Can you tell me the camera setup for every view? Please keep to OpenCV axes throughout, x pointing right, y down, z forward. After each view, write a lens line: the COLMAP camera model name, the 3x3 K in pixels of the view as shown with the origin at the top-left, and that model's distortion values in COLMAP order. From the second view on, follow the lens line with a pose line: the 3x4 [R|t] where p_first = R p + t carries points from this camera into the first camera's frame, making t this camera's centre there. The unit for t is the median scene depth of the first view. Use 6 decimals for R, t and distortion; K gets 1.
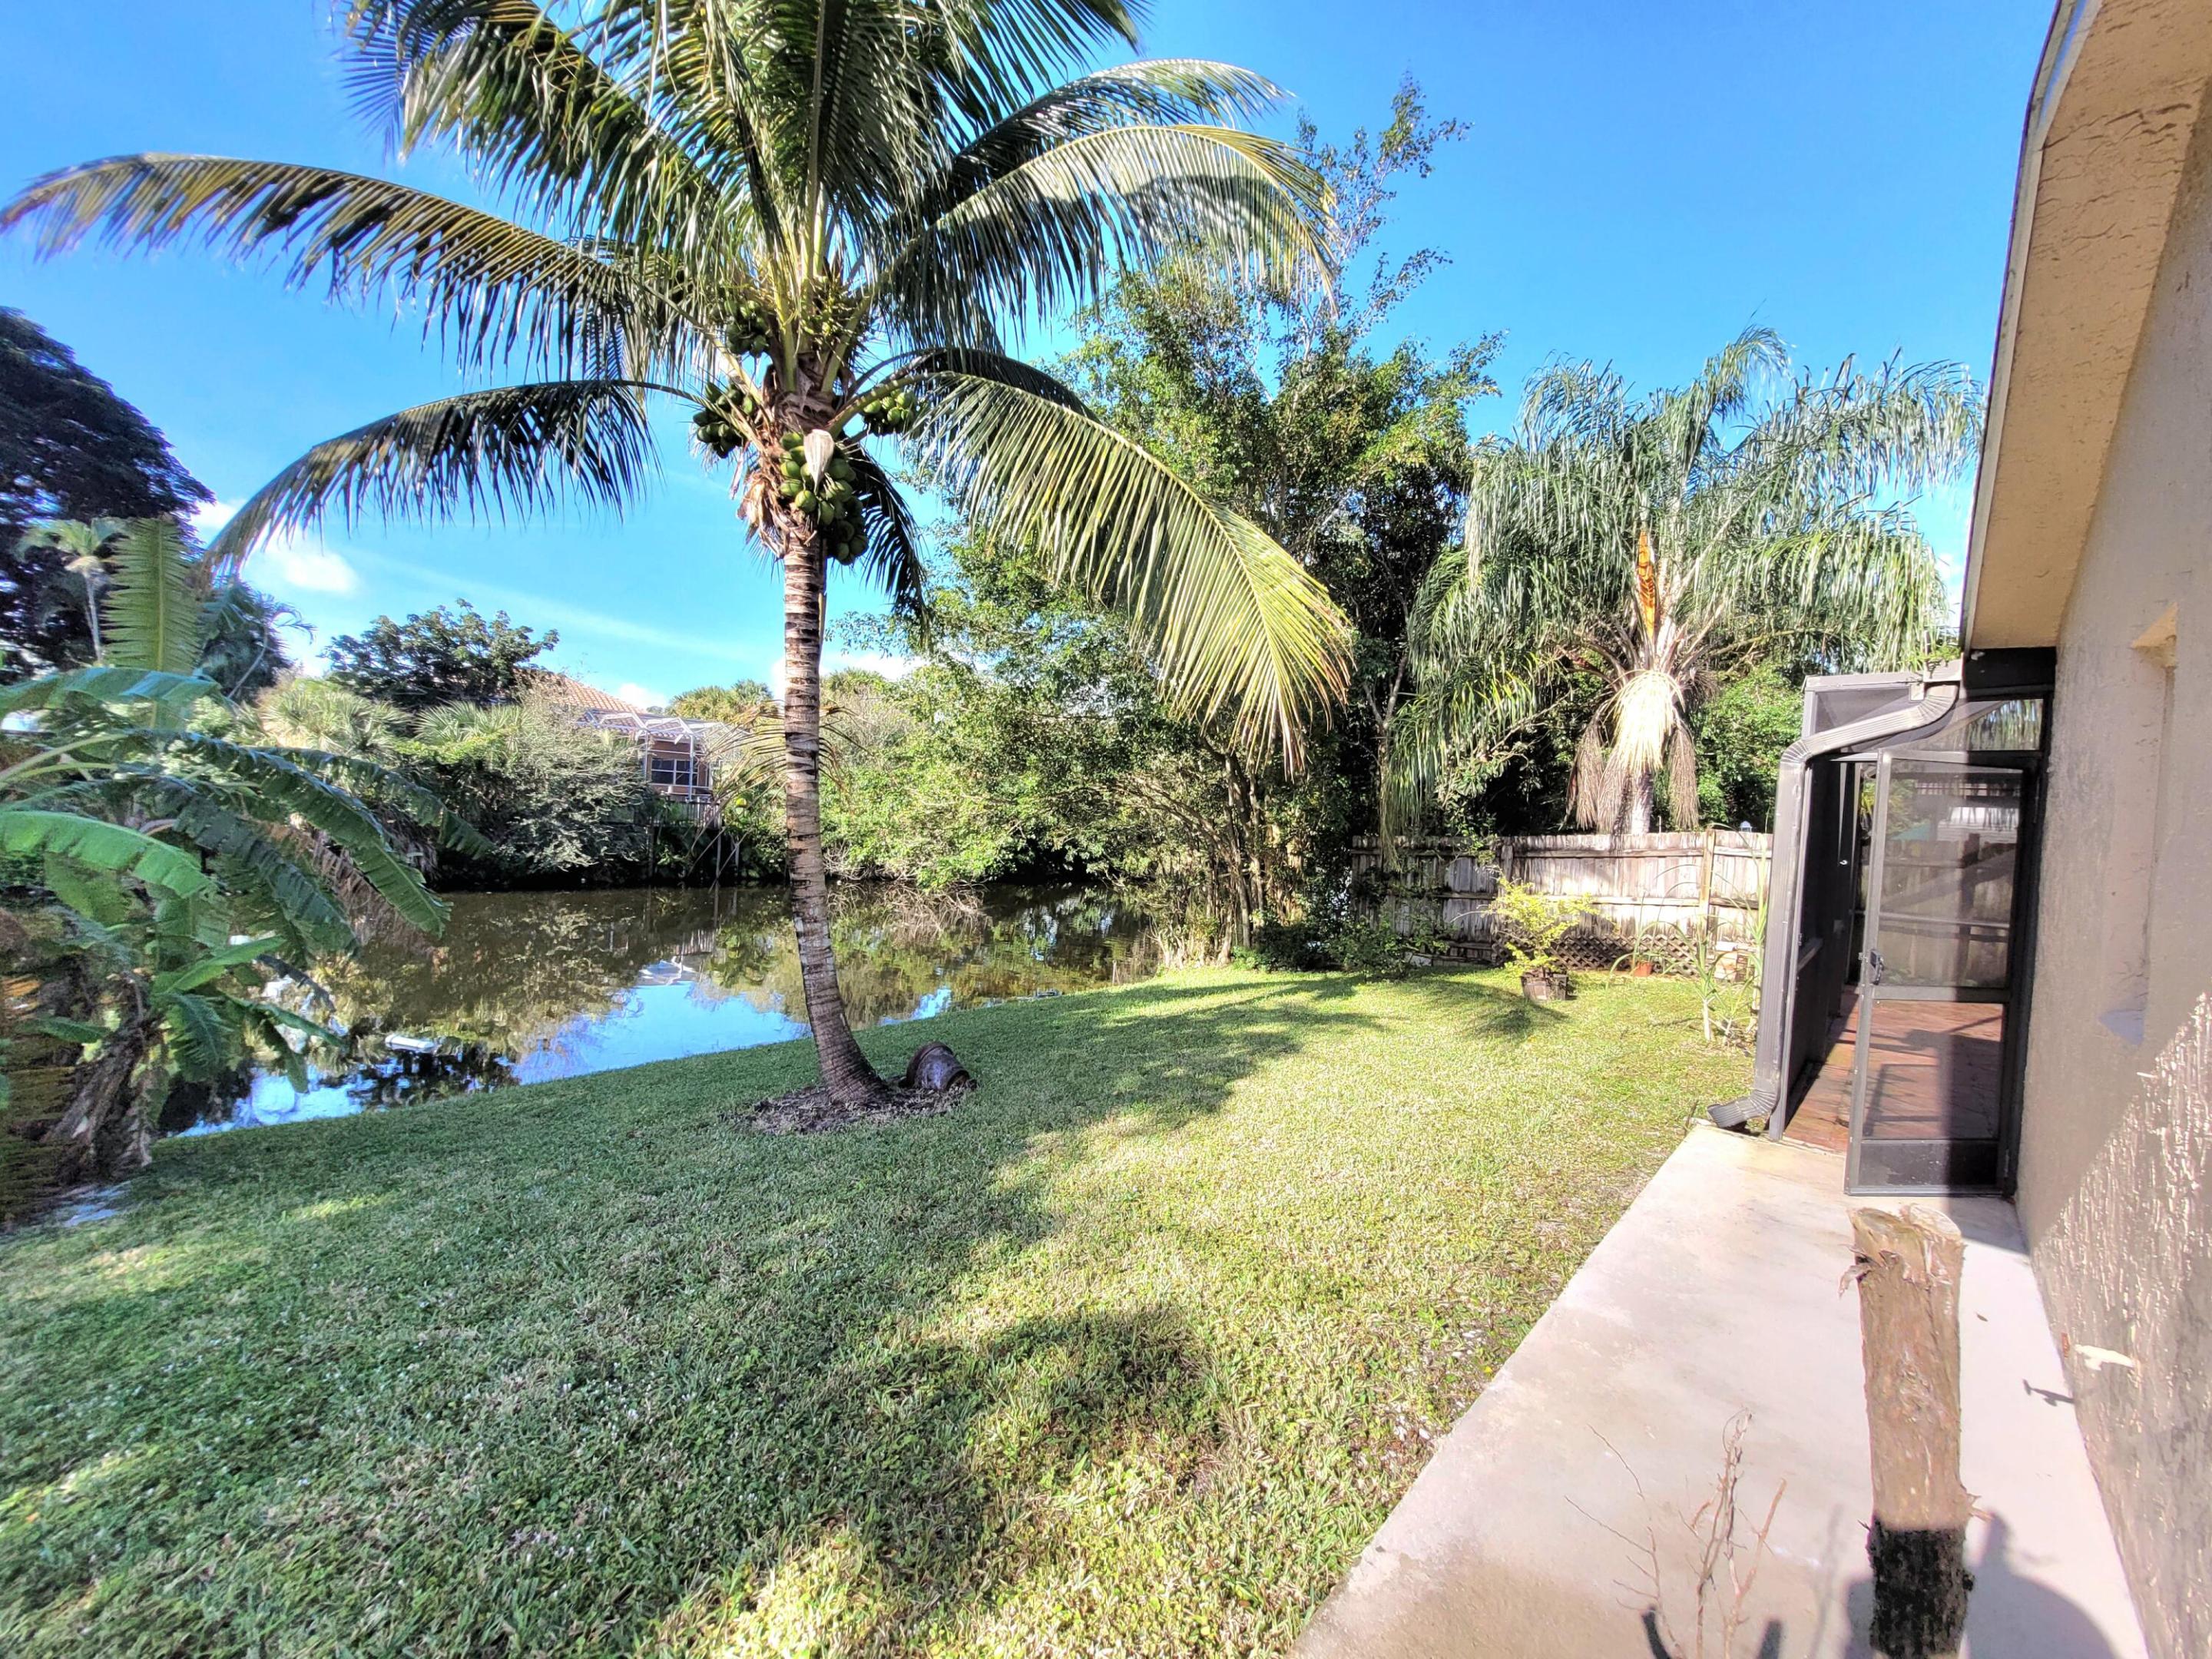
lens RADIAL K [[864.4, 0, 1109.5], [0, 864.4, 829.9], [0, 0, 1]] dist [0.000964, -0.000989]
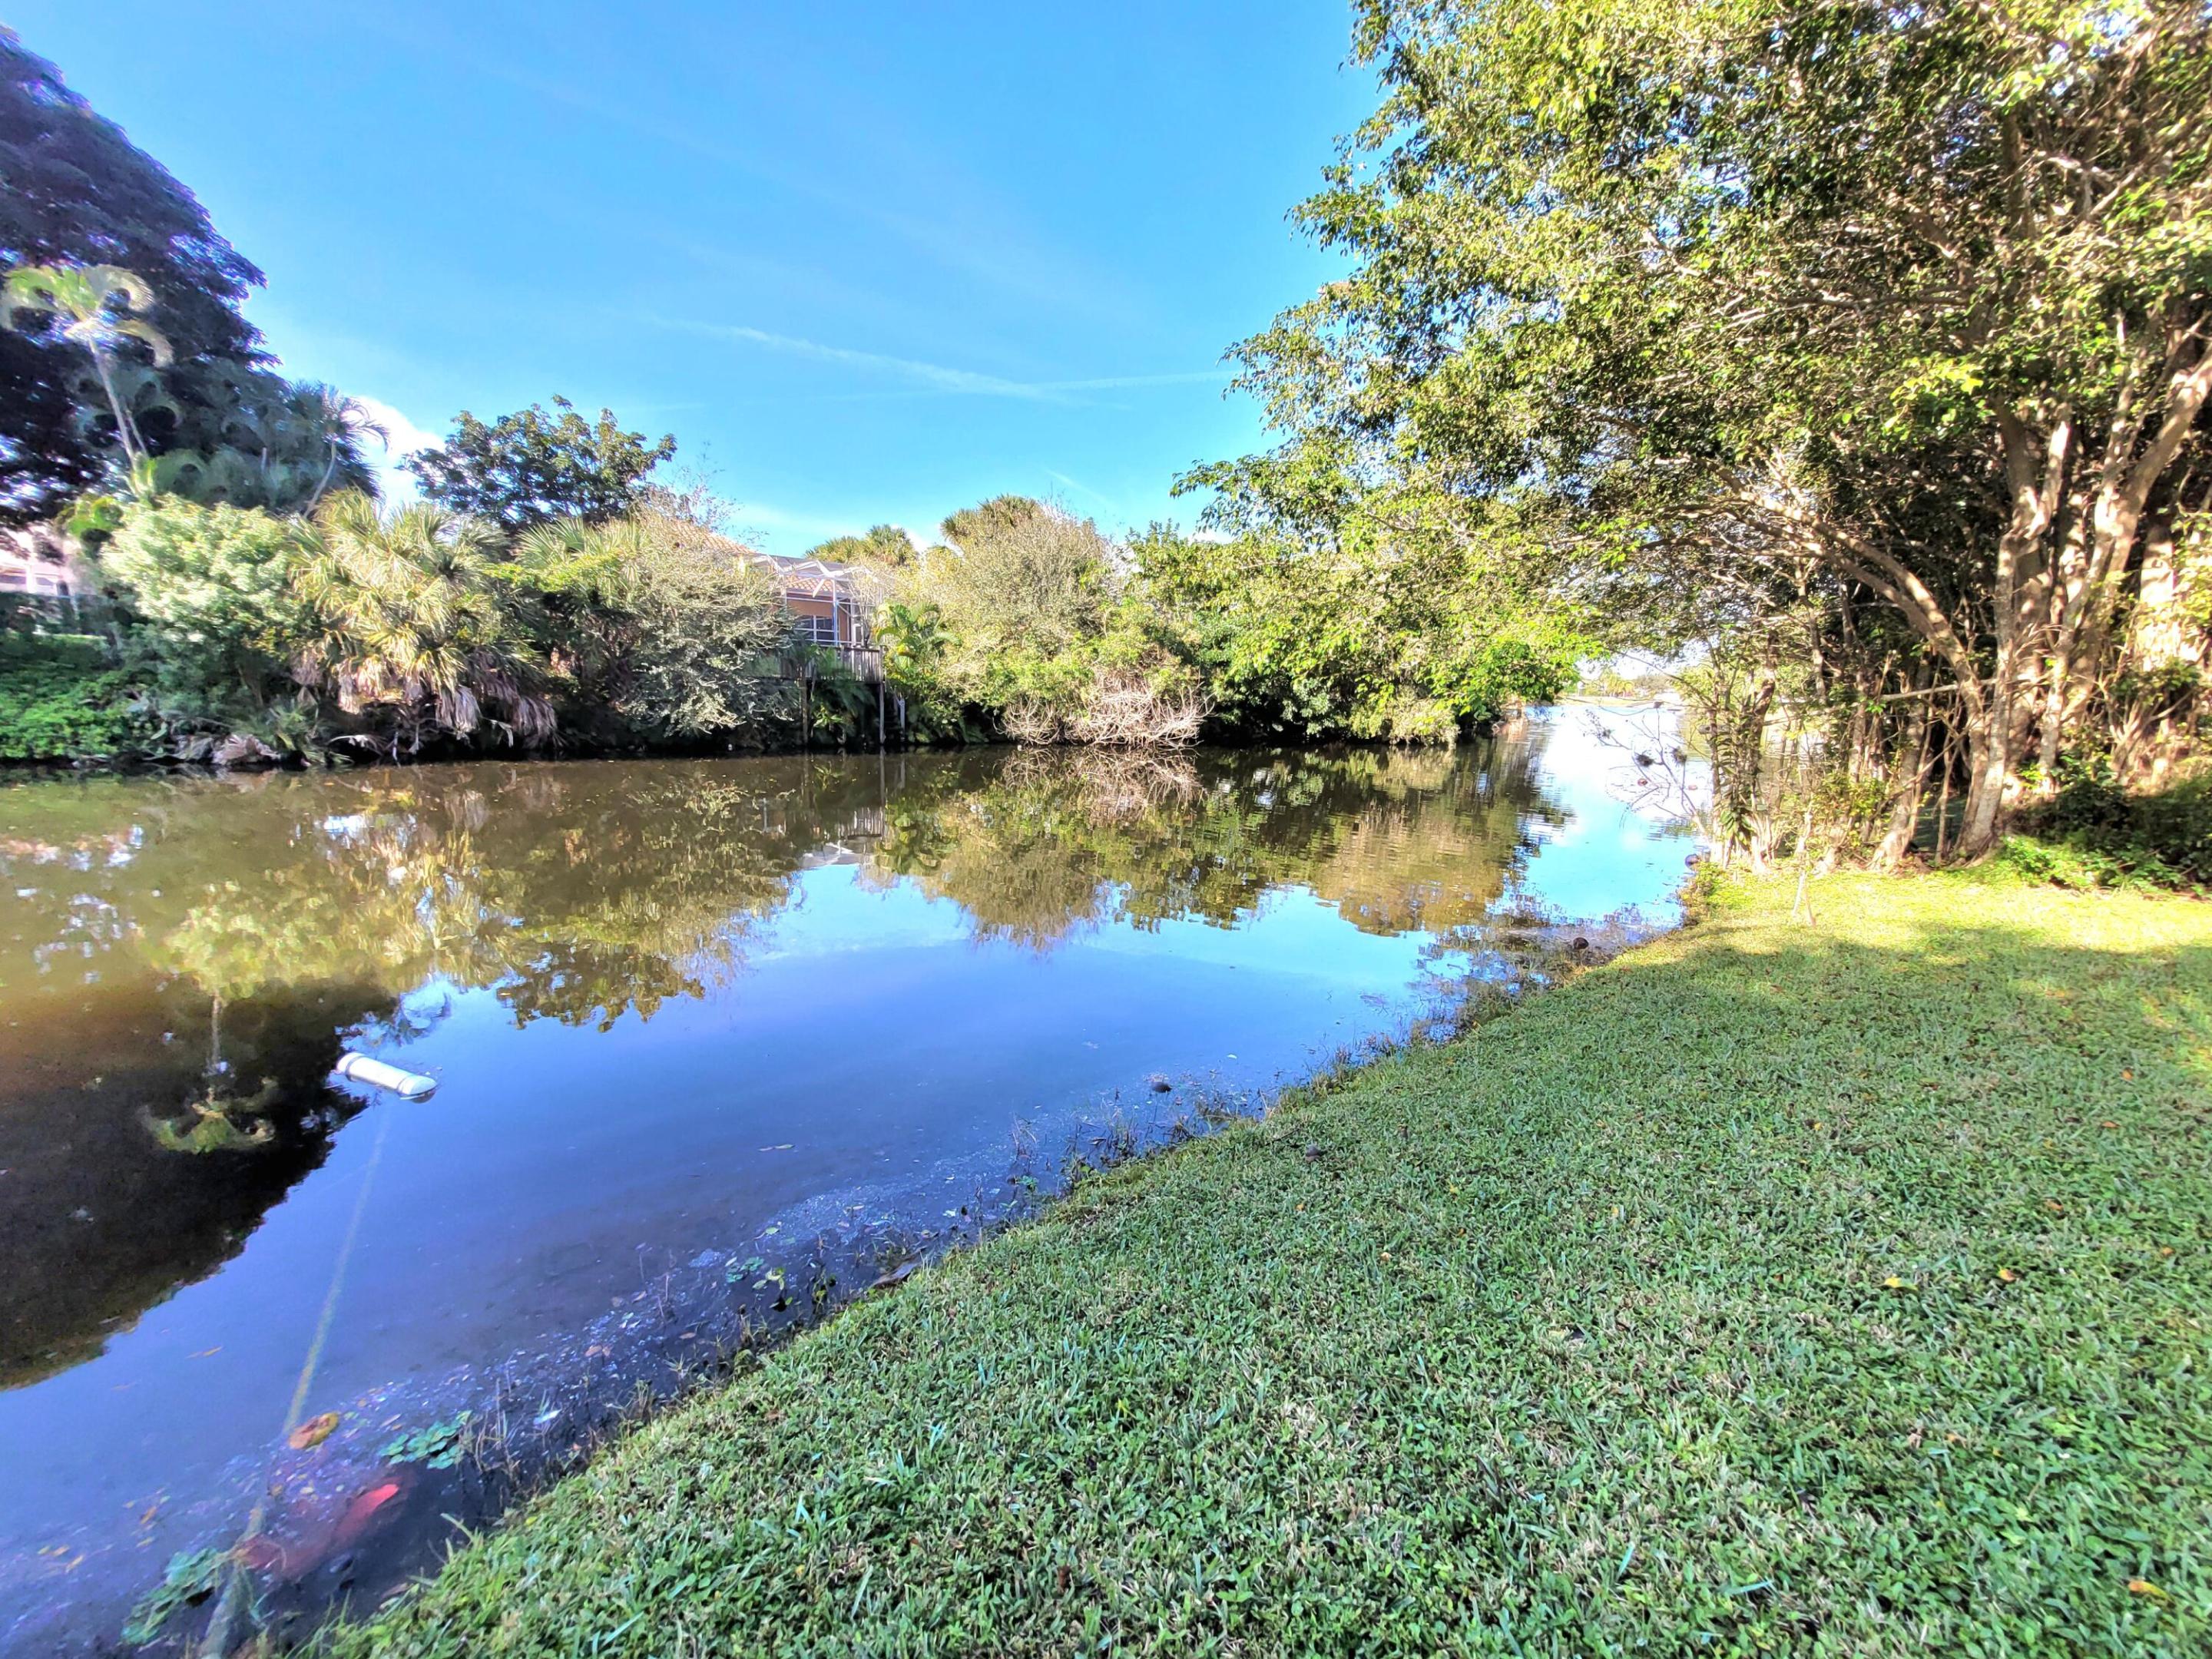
lens RADIAL K [[864.4, 0, 1103.7], [0, 864.4, 828.1], [0, 0, 1]] dist [0.000964, -0.000989]
pose [[0.990632, -0.003929, -0.136501, -0.152867], [0.022858, 0.990254, 0.137386, 0.031149], [0.134630, -0.139219, 0.981067, 0.244082]]
